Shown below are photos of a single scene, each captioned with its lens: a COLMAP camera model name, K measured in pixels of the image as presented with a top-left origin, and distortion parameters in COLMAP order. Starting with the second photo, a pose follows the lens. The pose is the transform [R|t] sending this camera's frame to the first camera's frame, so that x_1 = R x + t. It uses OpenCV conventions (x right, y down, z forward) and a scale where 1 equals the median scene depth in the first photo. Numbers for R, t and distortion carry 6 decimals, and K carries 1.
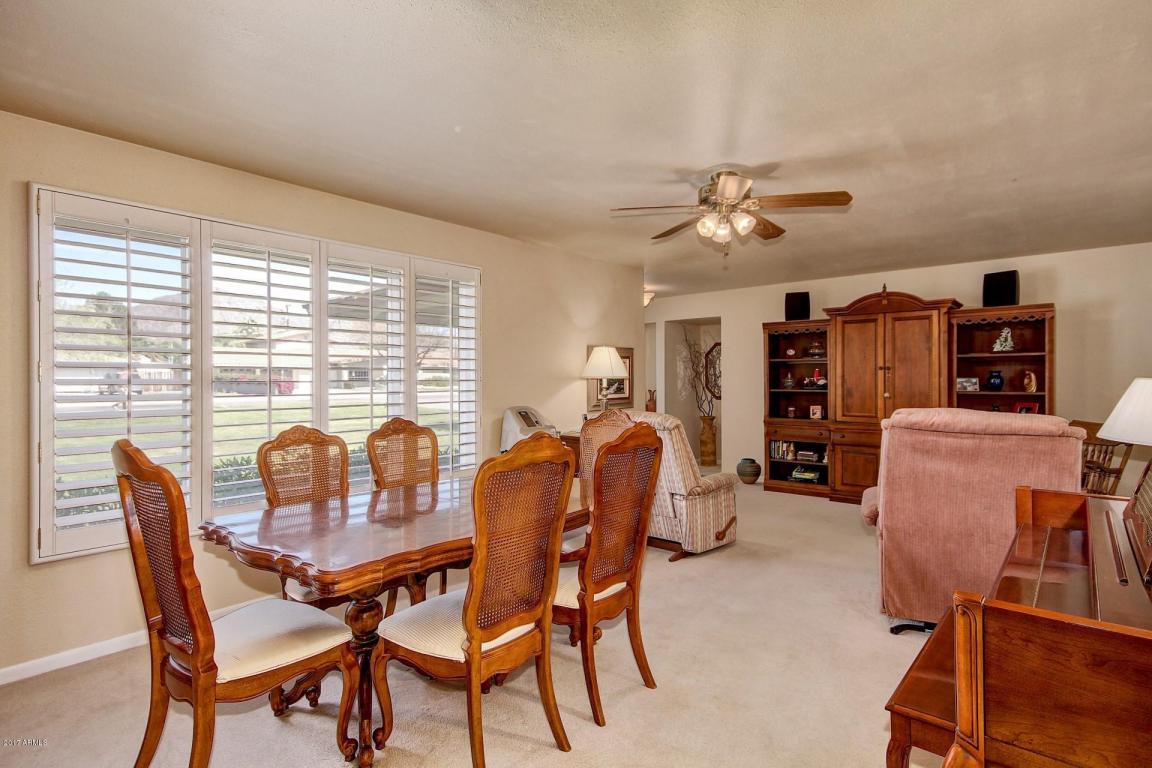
lens RADIAL K [[584.4, 0, 577.7], [0, 584.4, 381.5], [0, 0, 1]] dist [0.001031, 0.000528]
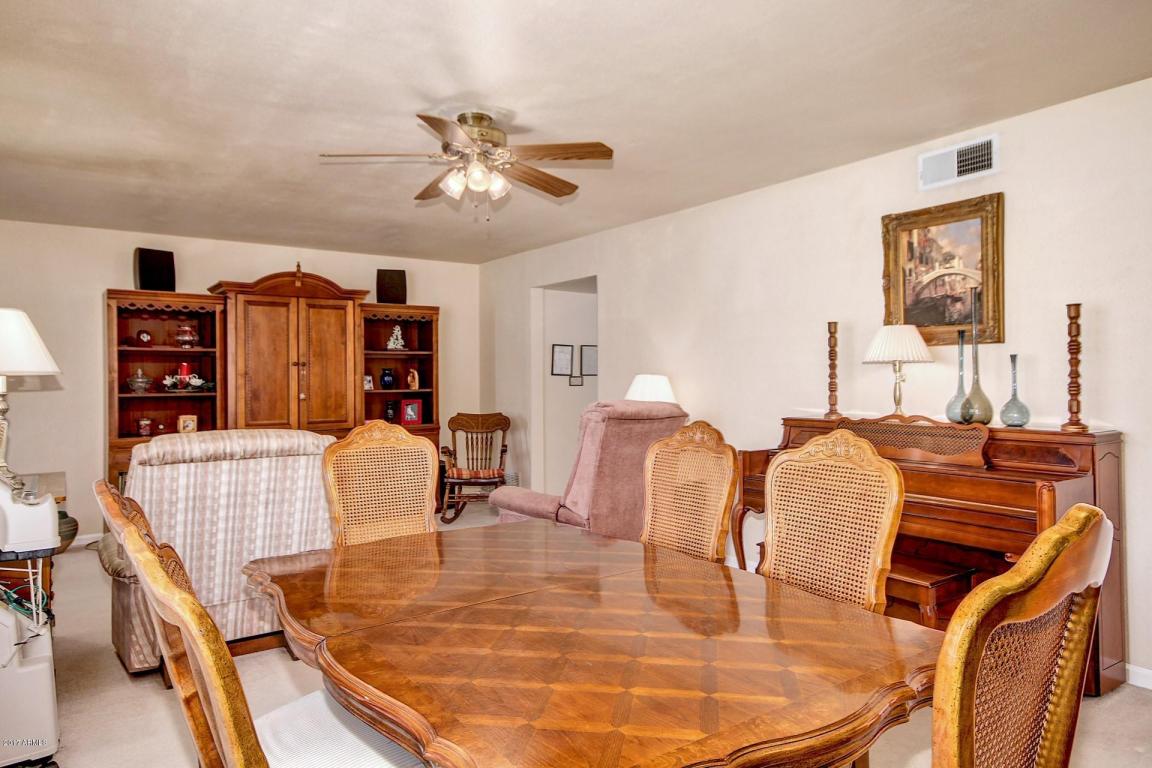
lens RADIAL K [[737.8, 0, 578.1], [0, 737.8, 376.4], [0, 0, 1]] dist [0.045396, 0.000663]
pose [[0.252799, -0.000715, 0.967519, -0.390902], [0.007656, 0.999970, -0.001262, -0.001028], [-0.967489, 0.007726, 0.252797, 0.353390]]
